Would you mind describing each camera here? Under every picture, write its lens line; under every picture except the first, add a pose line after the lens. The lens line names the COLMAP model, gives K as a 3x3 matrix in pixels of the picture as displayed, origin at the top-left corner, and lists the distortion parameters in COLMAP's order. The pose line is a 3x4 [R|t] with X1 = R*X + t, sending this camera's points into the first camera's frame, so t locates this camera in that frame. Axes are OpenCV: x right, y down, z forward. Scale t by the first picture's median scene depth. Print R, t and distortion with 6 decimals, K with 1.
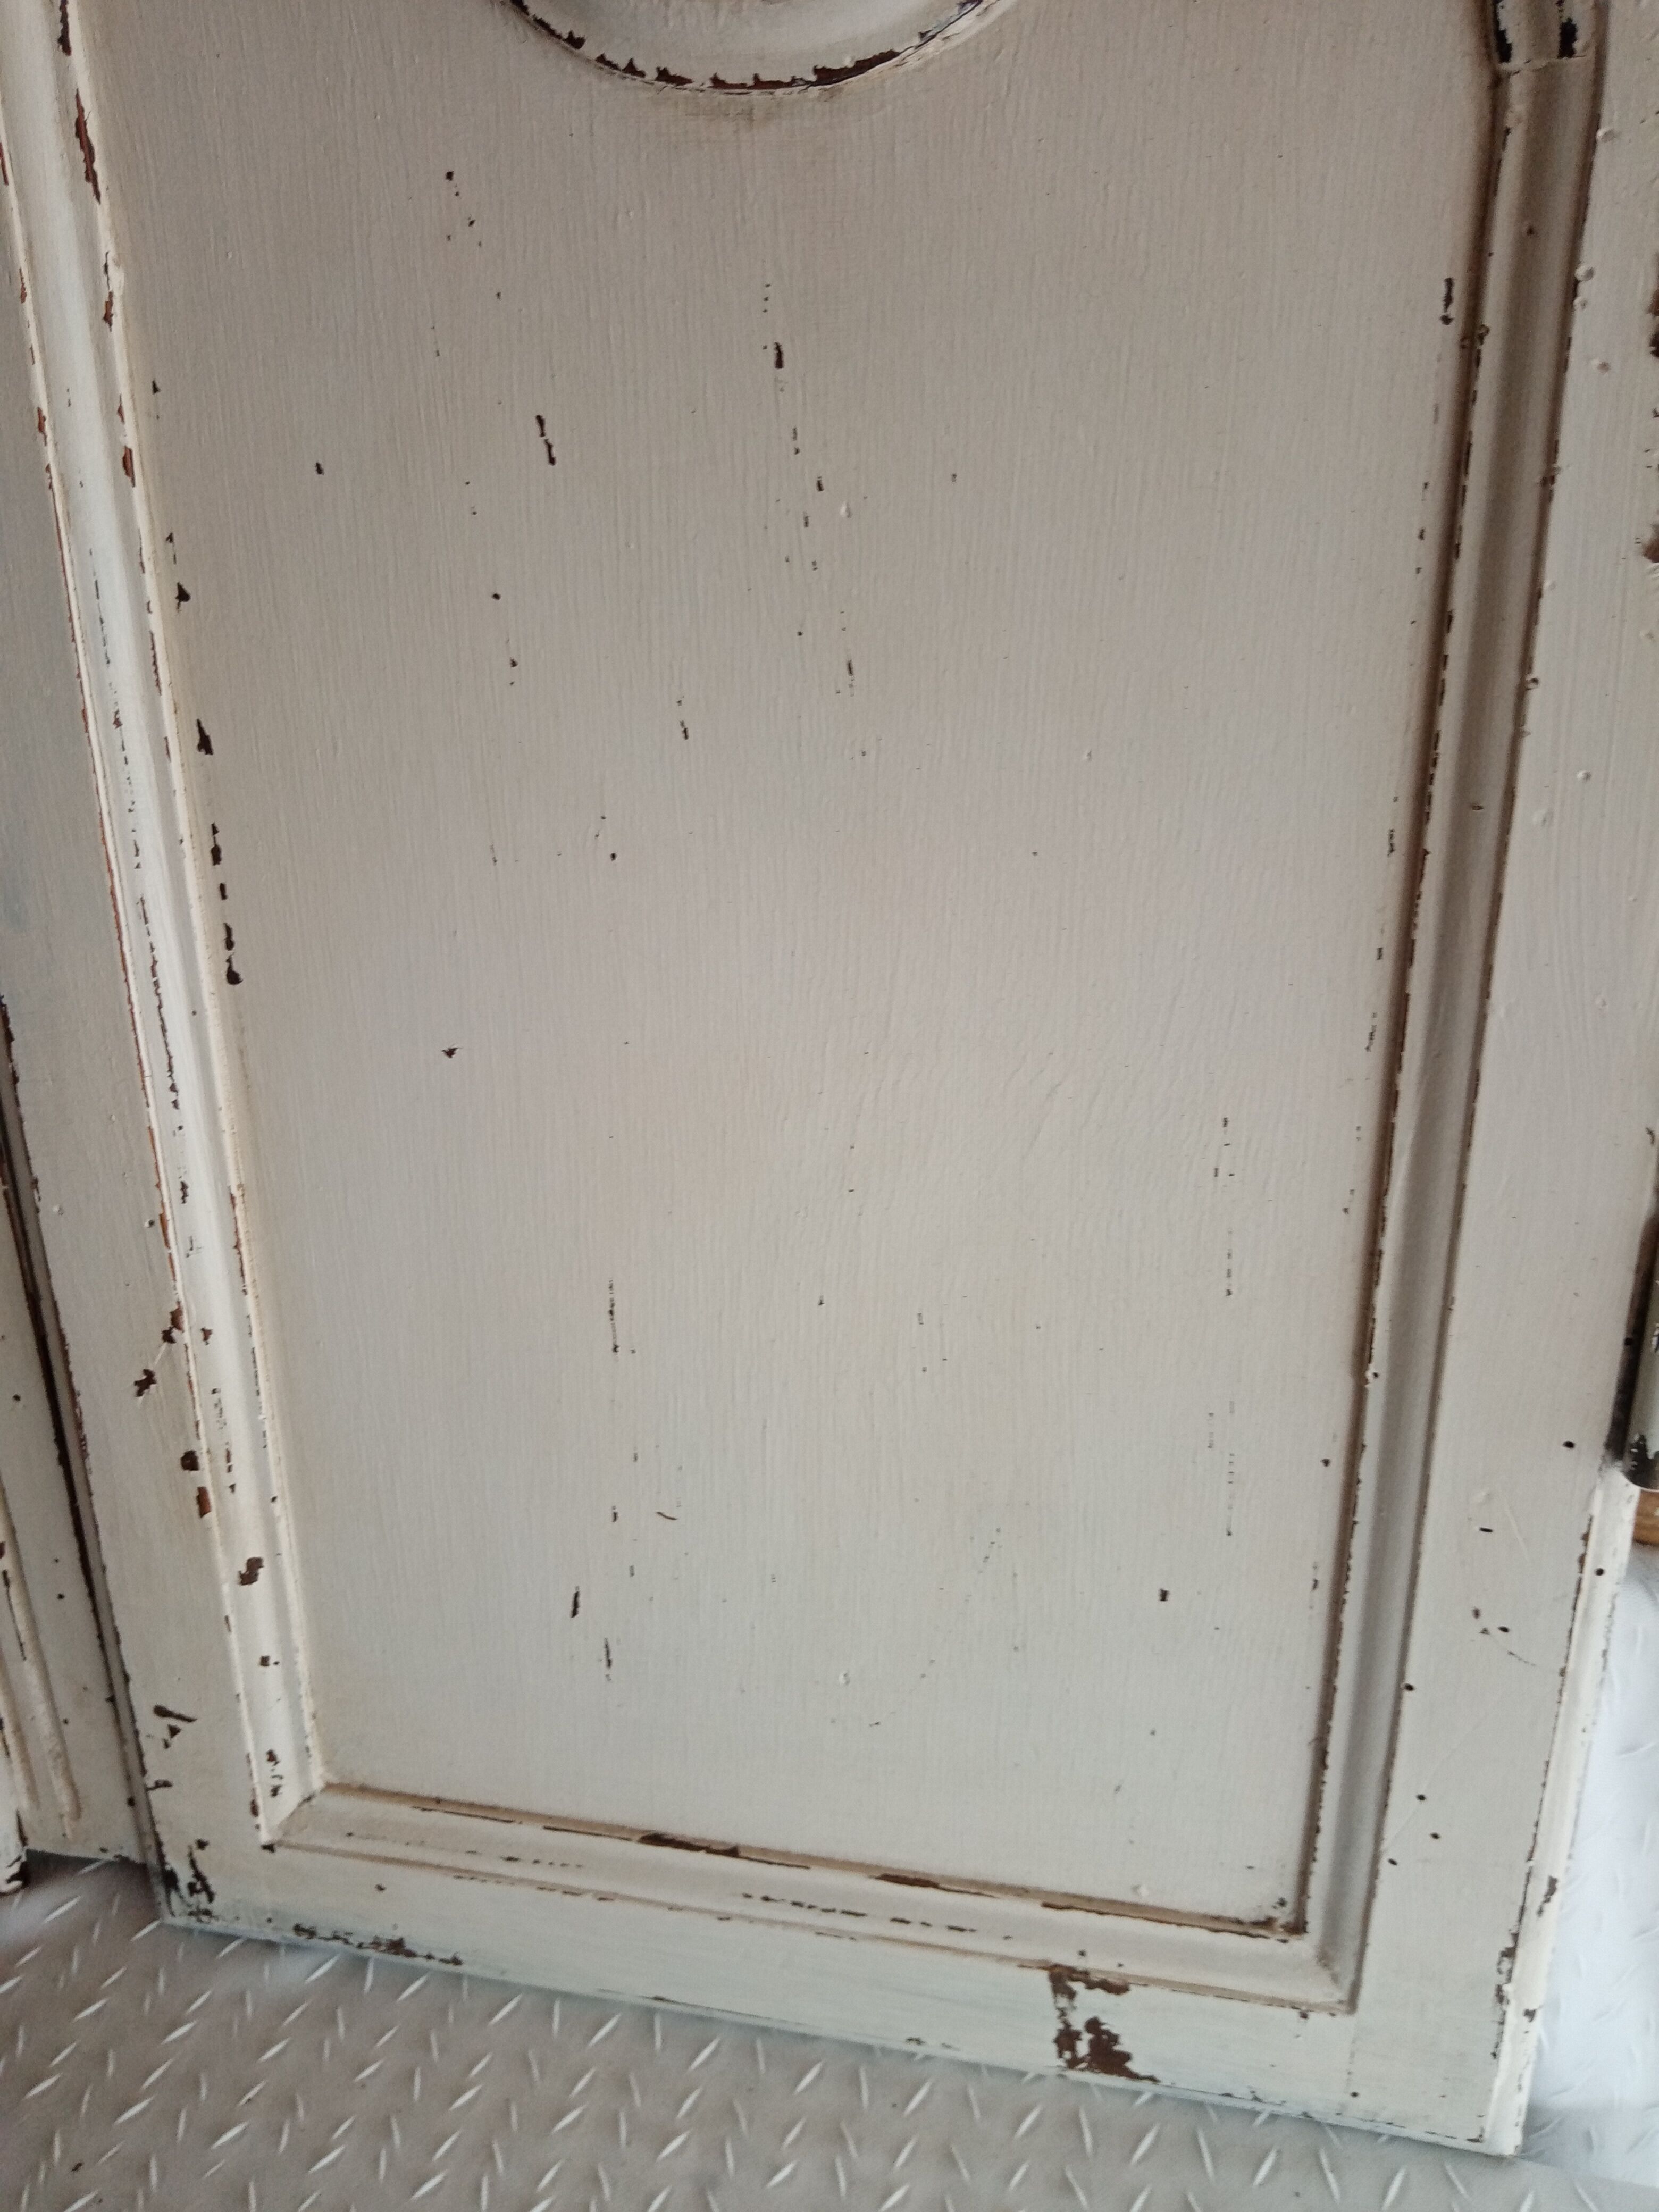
lens RADIAL K [[1707.6, 0, 812.0], [0, 1707.6, 1077.3], [0, 0, 1]] dist [0.065754, -0.141307]
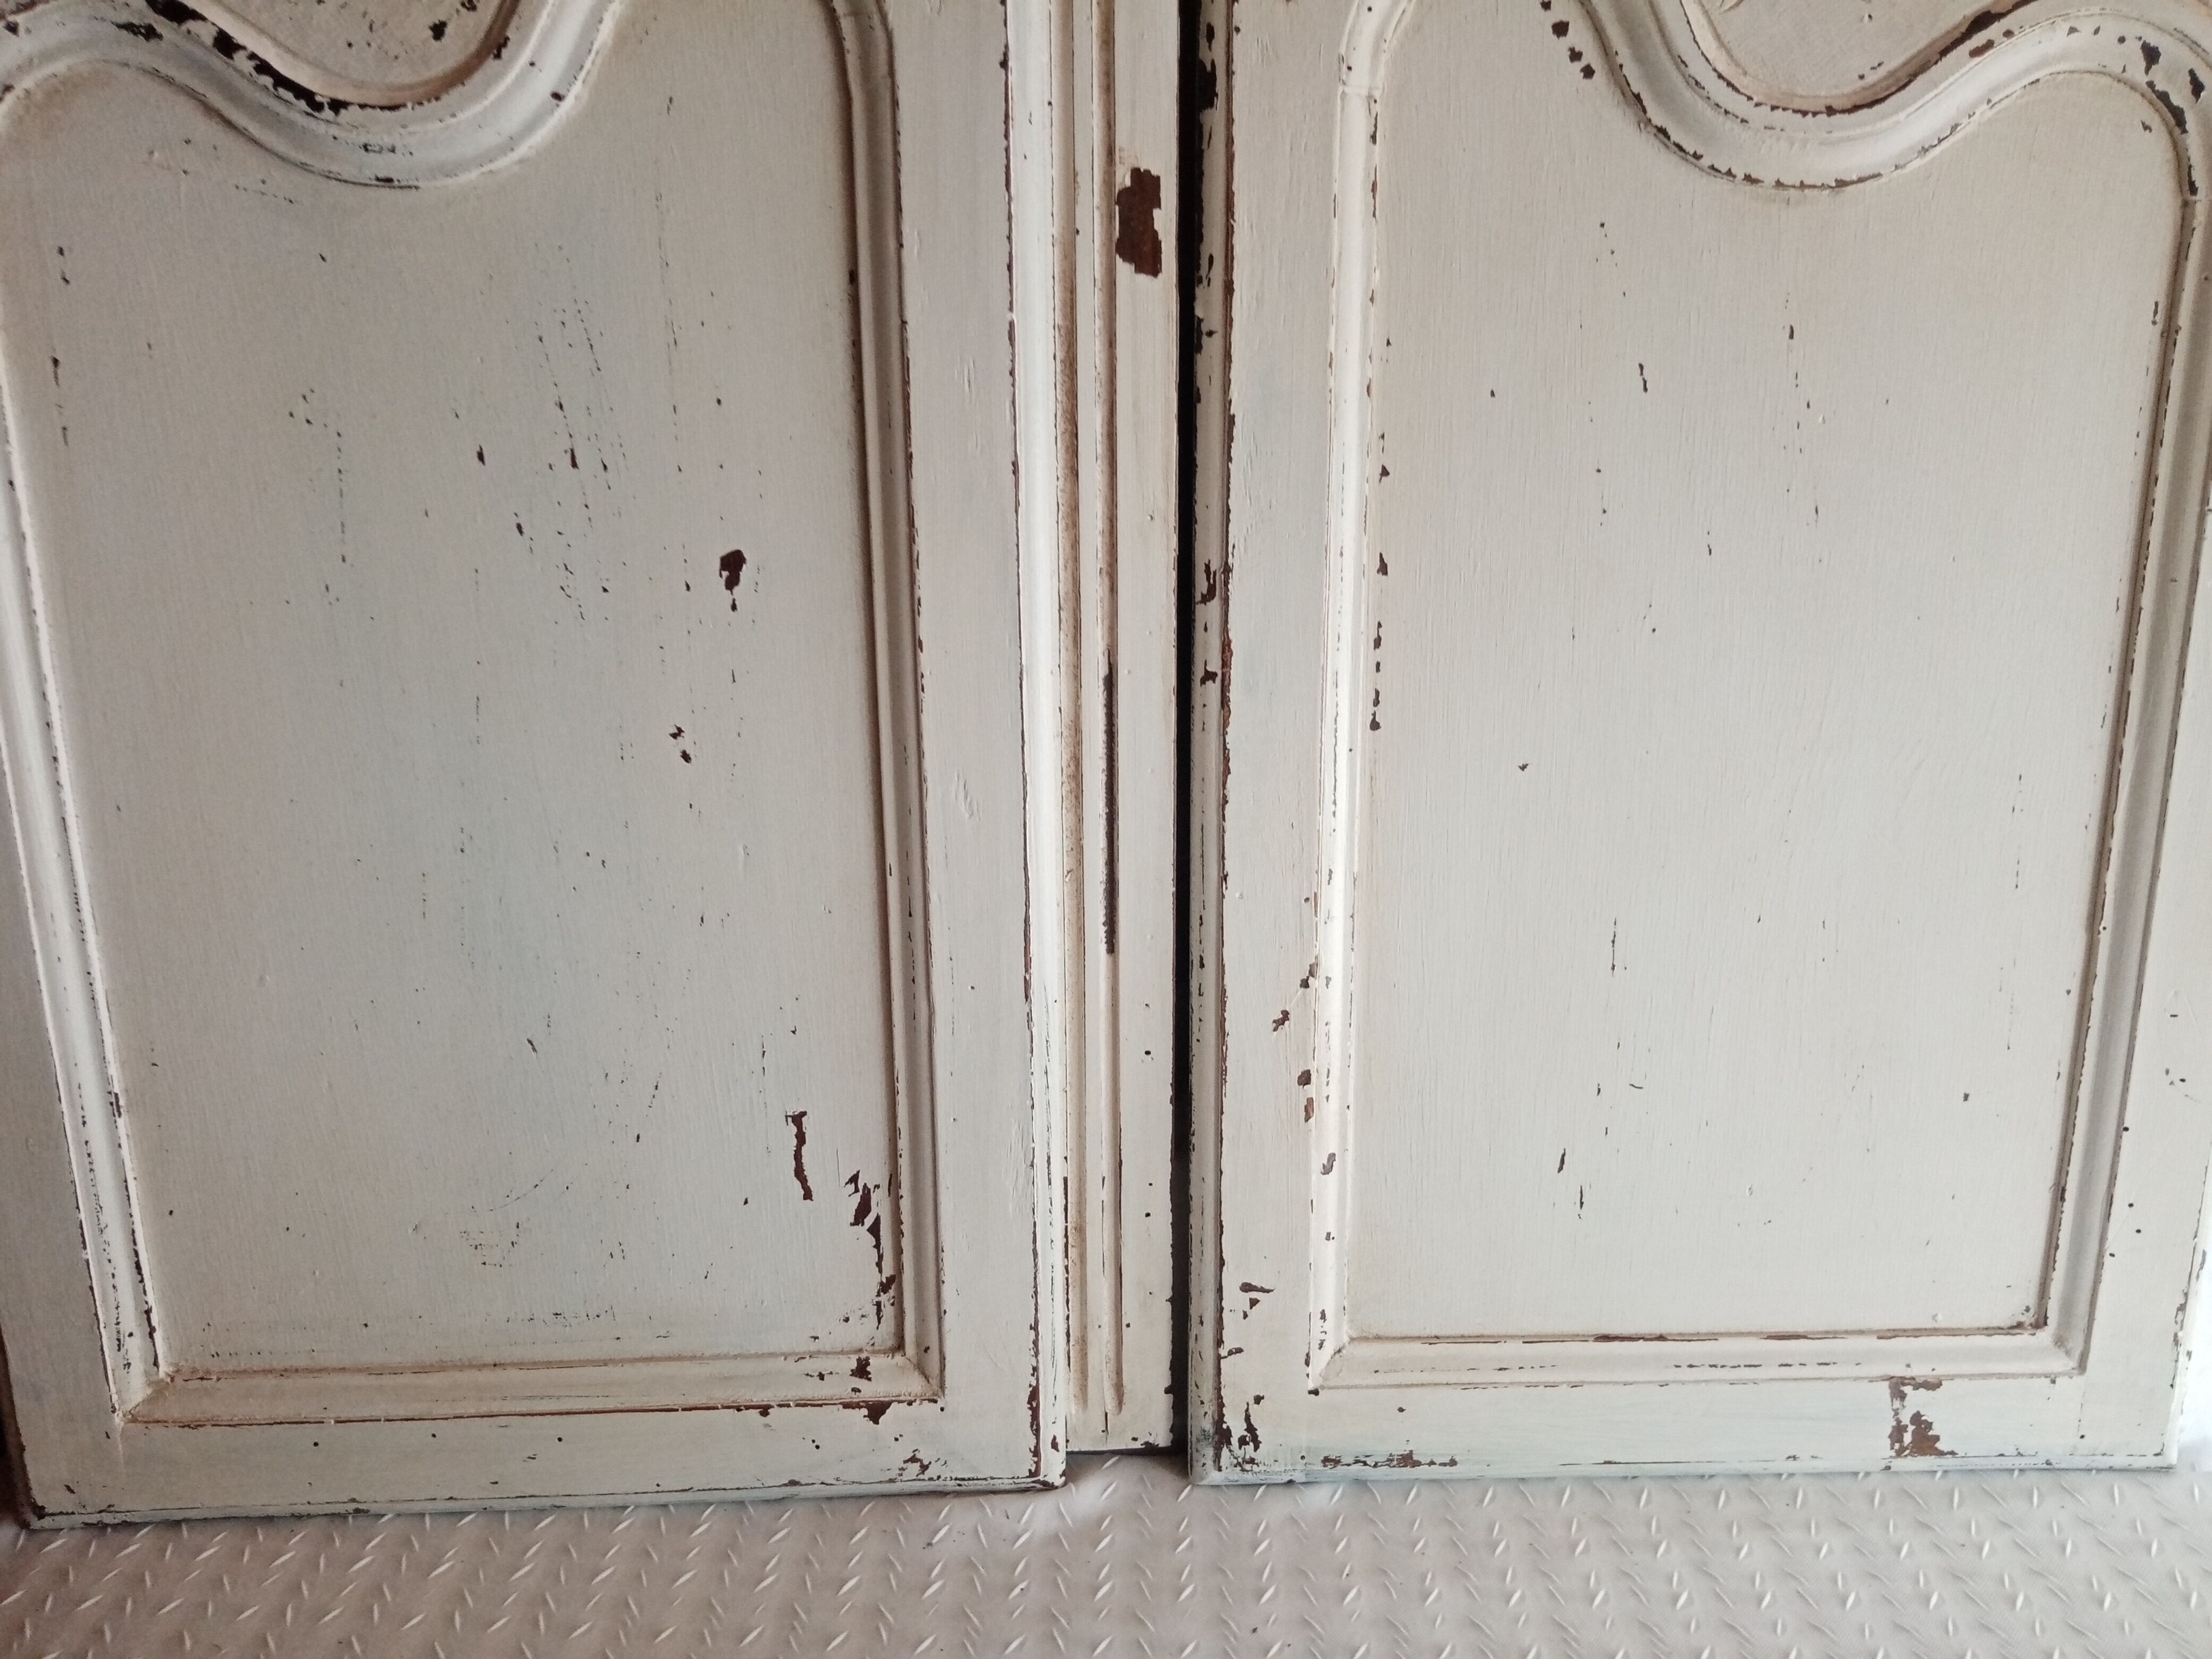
lens RADIAL K [[1718.8, 0, 1117.4], [0, 1718.8, 817.0], [0, 0, 1]] dist [0.034464, -0.081554]
pose [[0.974329, -0.043228, 0.220942, -0.834988], [0.069559, 0.991178, -0.112821, 0.163056], [-0.214115, 0.125293, 0.968740, -0.364241]]
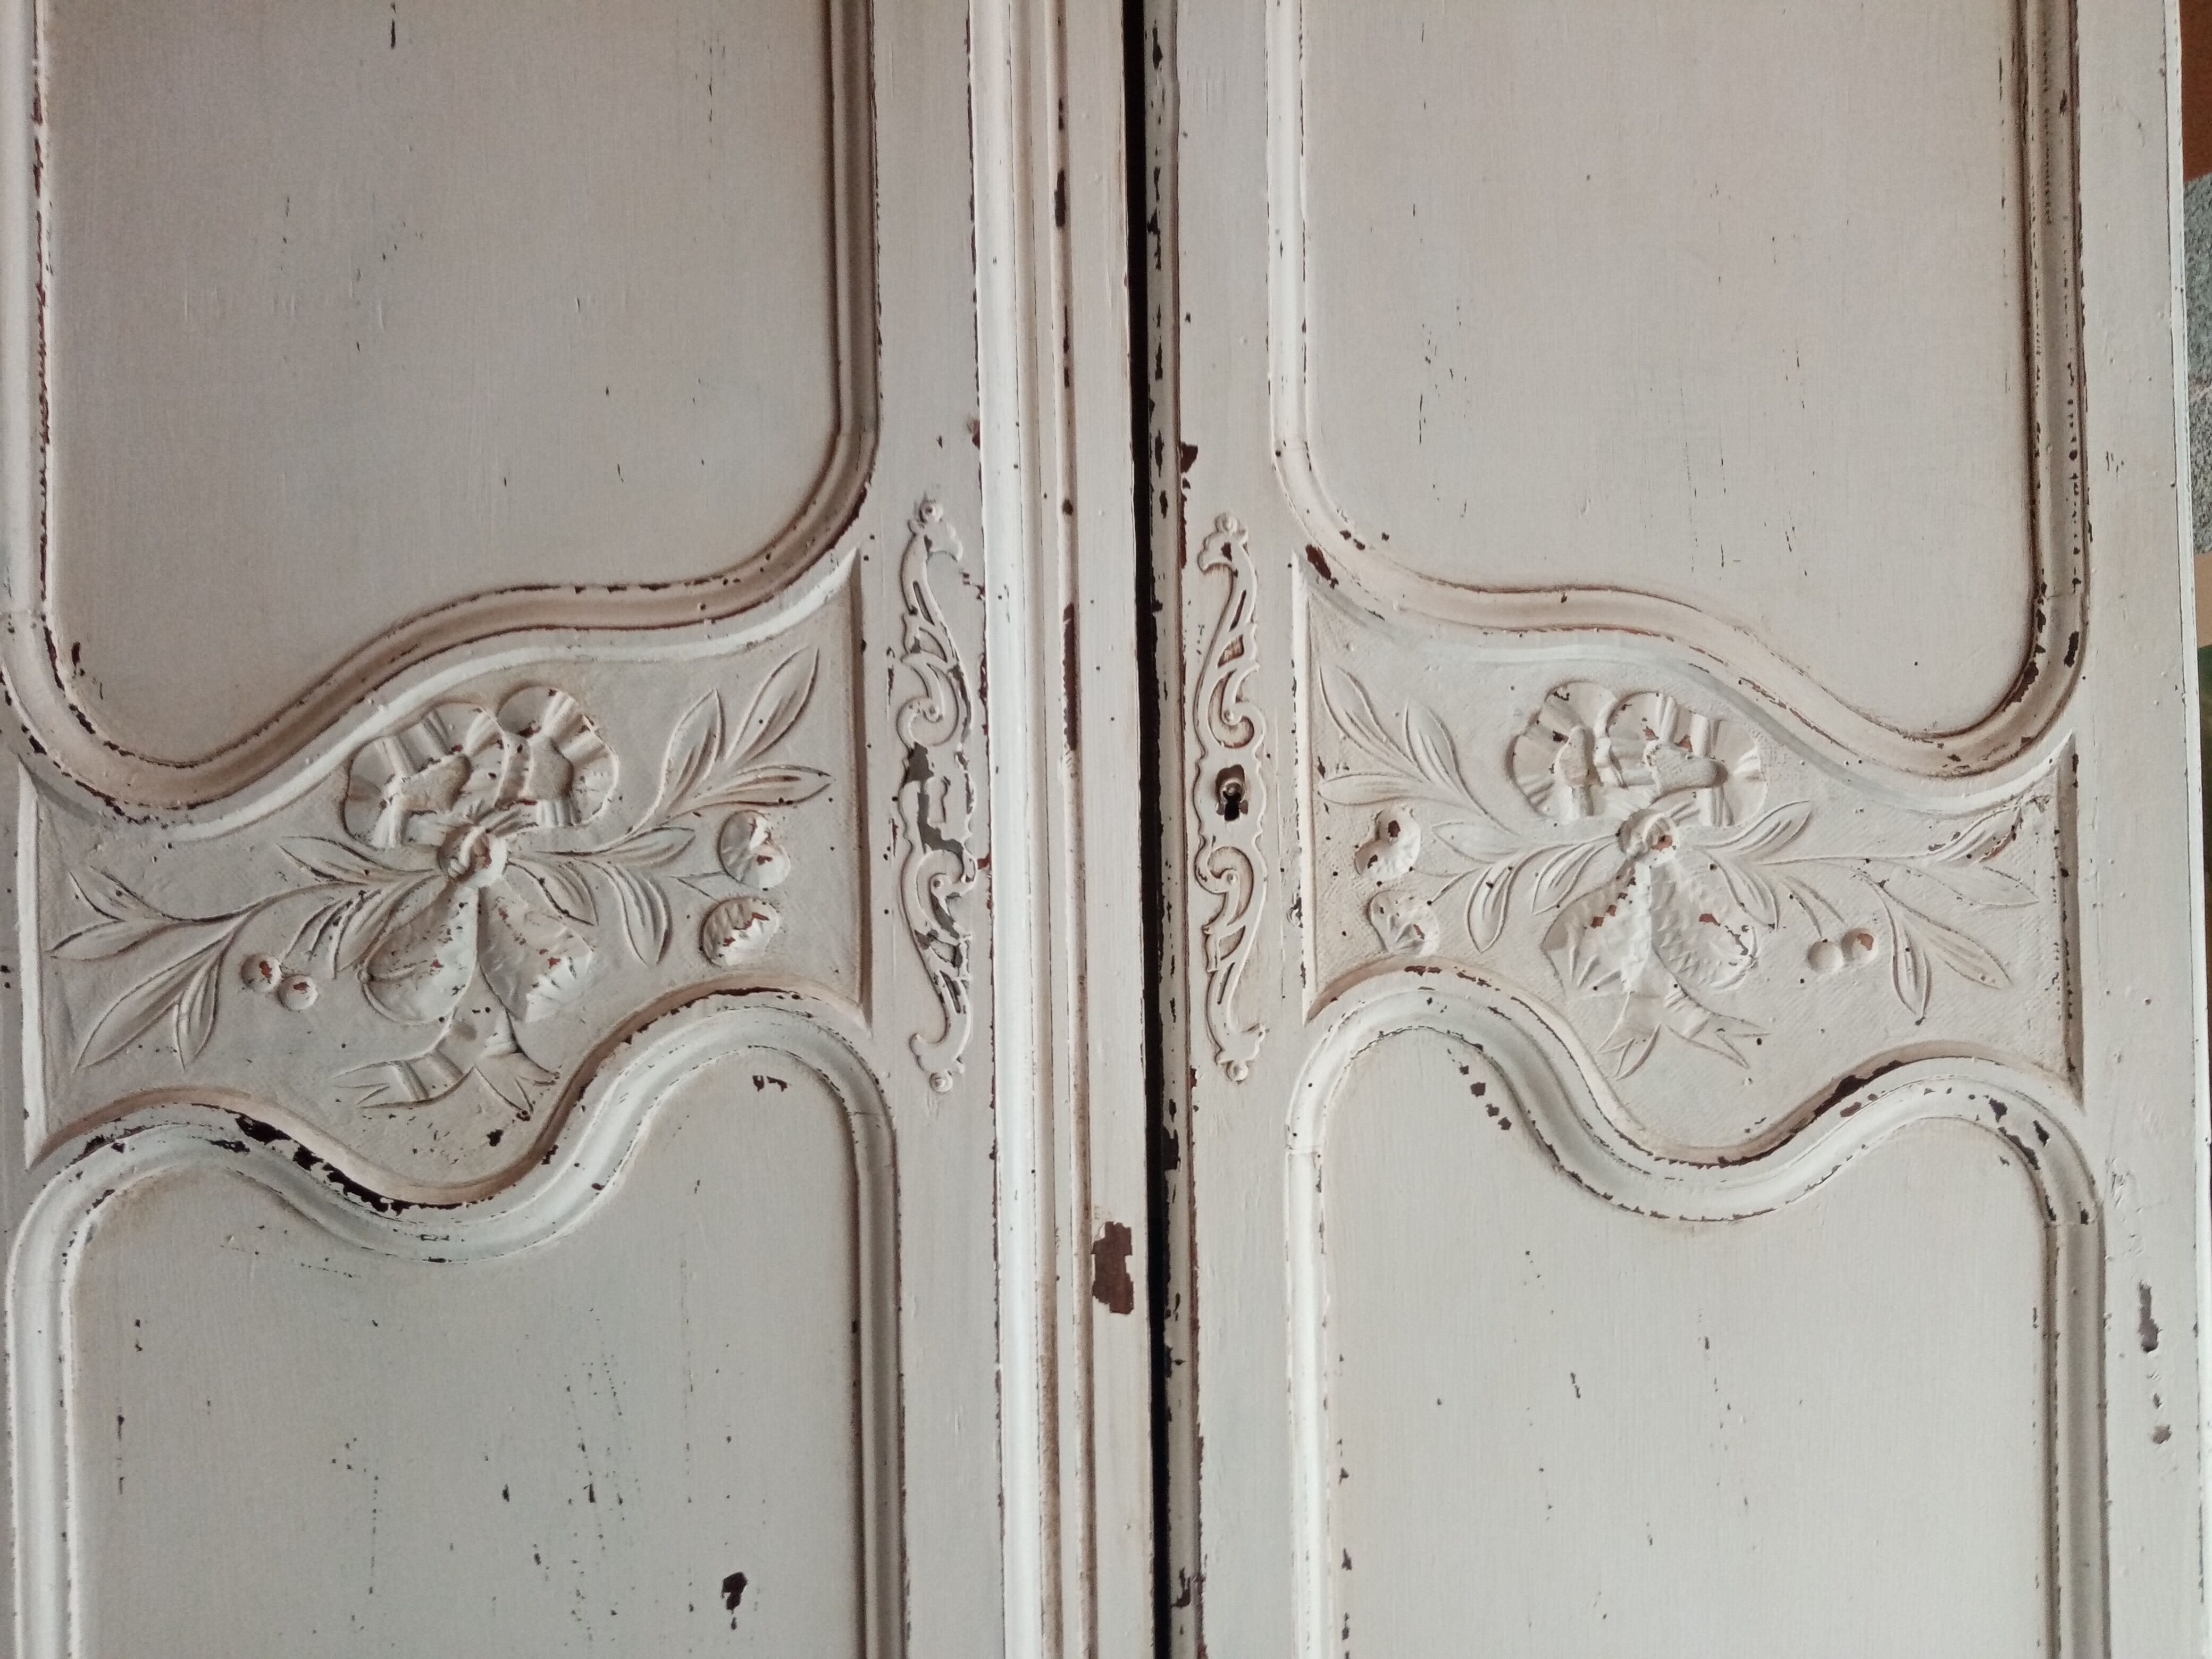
lens RADIAL K [[1690.5, 0, 1107.5], [0, 1690.5, 874.3], [0, 0, 1]] dist [0.066146, -0.141641]
pose [[0.972618, -0.003513, 0.232381, -0.847882], [0.084838, 0.936252, -0.340932, -0.246145], [-0.216370, 0.351312, 0.910914, -0.580112]]
